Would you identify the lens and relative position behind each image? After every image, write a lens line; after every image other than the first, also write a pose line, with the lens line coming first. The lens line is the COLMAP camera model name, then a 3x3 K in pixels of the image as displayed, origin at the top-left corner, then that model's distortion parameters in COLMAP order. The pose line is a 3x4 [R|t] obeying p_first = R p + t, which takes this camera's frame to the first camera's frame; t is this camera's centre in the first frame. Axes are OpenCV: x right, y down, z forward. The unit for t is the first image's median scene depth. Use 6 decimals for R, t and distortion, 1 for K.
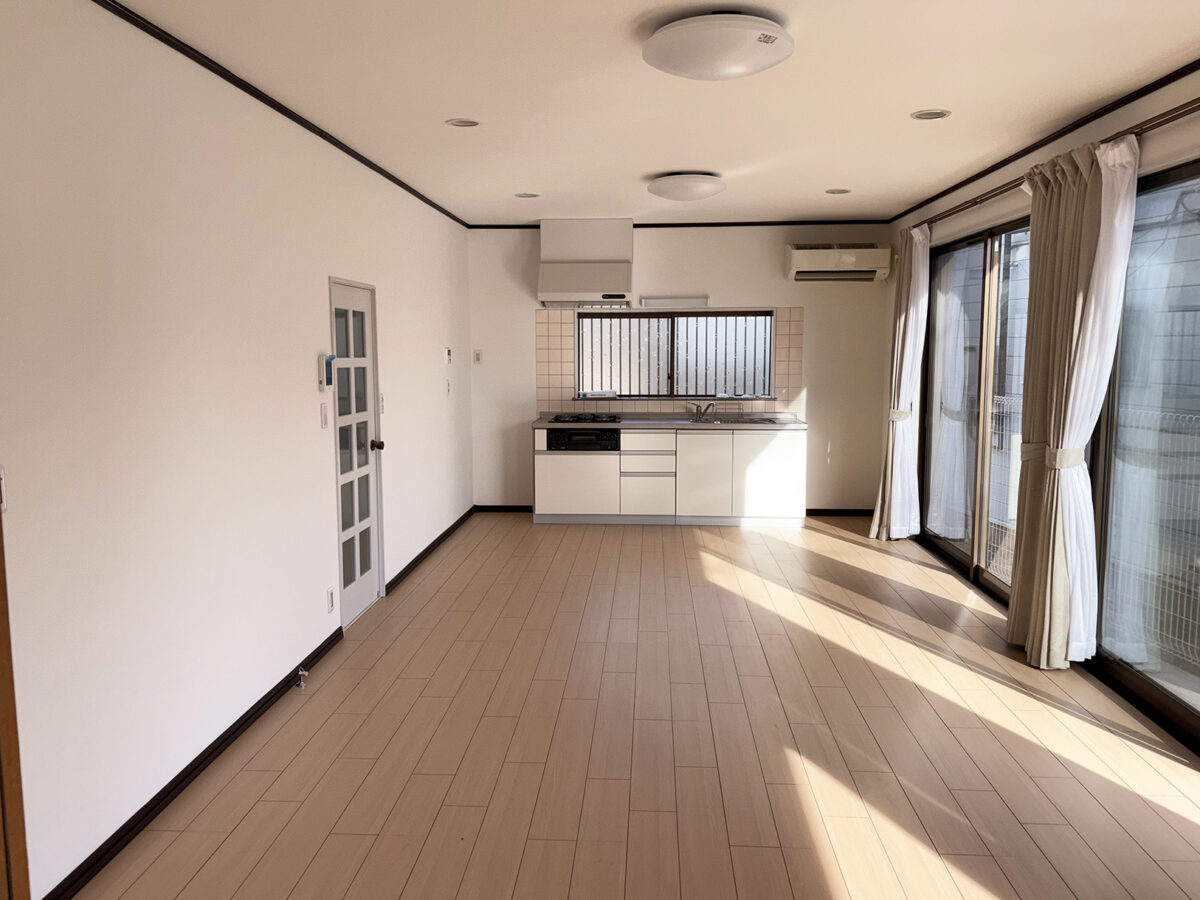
lens RADIAL K [[906.8, 0, 600.0], [0, 906.8, 450.0], [0, 0, 1]] dist [0.016658, 0.001141]
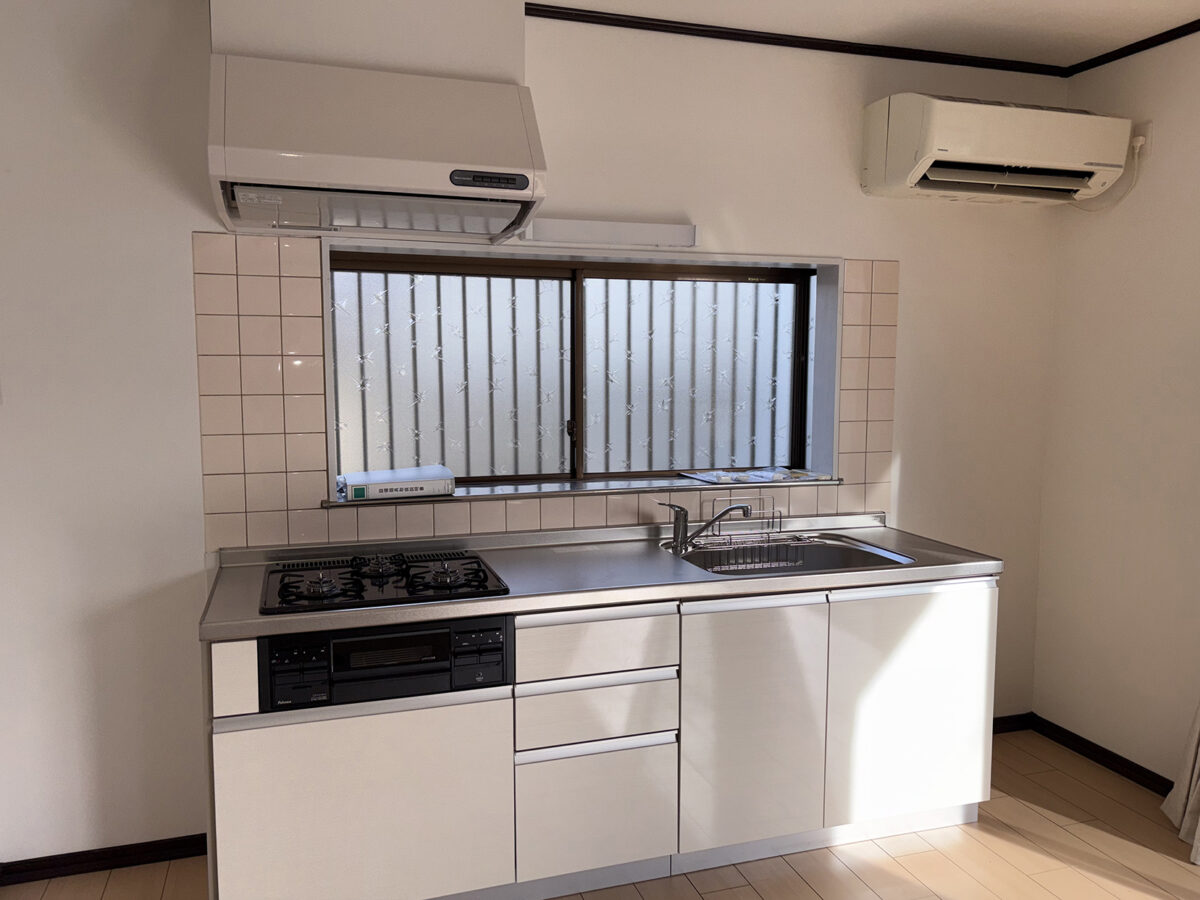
lens RADIAL K [[906.8, 0, 600.0], [0, 906.8, 450.0], [0, 0, 1]] dist [0.016658, 0.001141]
pose [[0.929185, -0.030213, 0.368377, -0.058559], [0.034153, 0.999408, -0.004179, -0.072344], [-0.368033, 0.016465, 0.929667, 0.656539]]
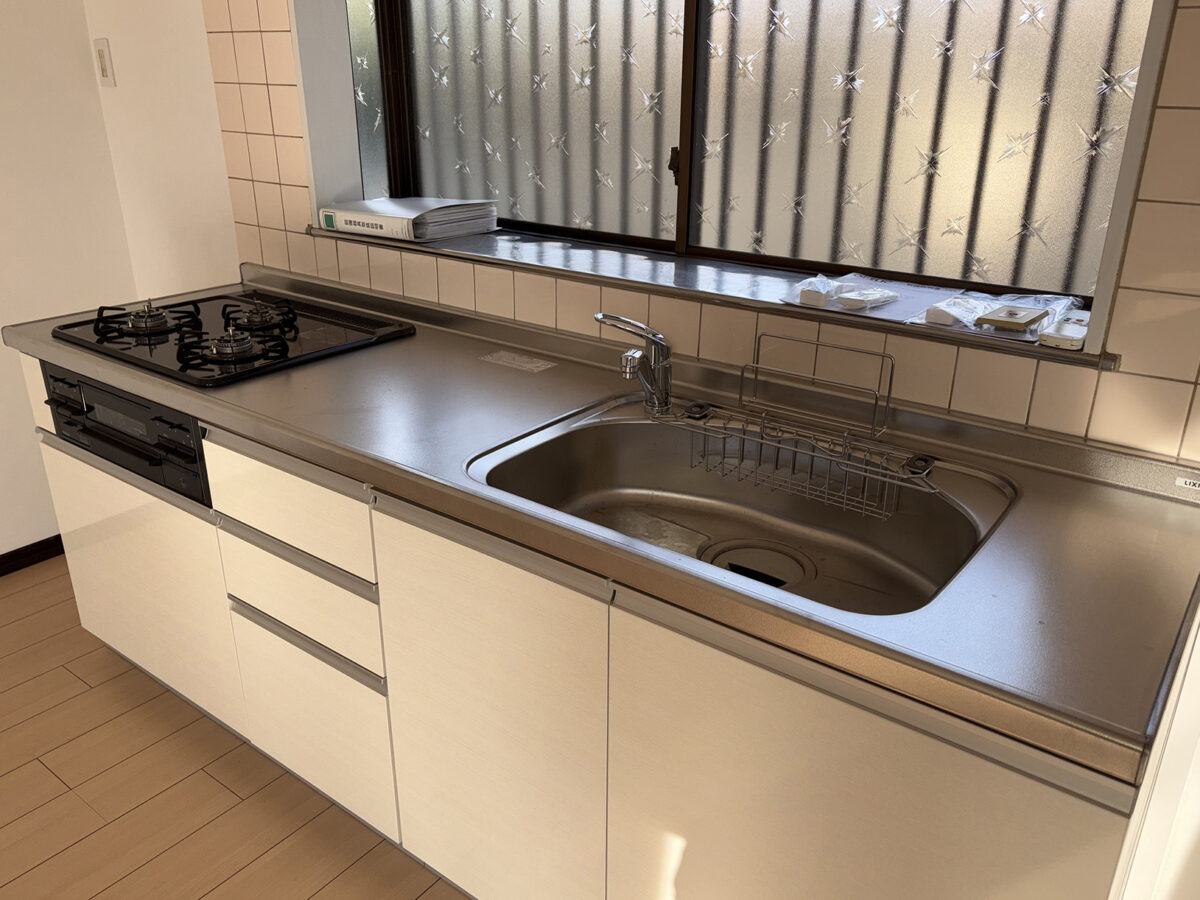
lens RADIAL K [[961.2, 0, 600.0], [0, 961.2, 450.0], [0, 0, 1]] dist [0.041689, -0.092282]
pose [[0.833454, 0.214233, -0.509371, 0.208079], [-0.069867, 0.955247, 0.287441, -0.083538], [0.548154, -0.203980, 0.811122, 0.808663]]
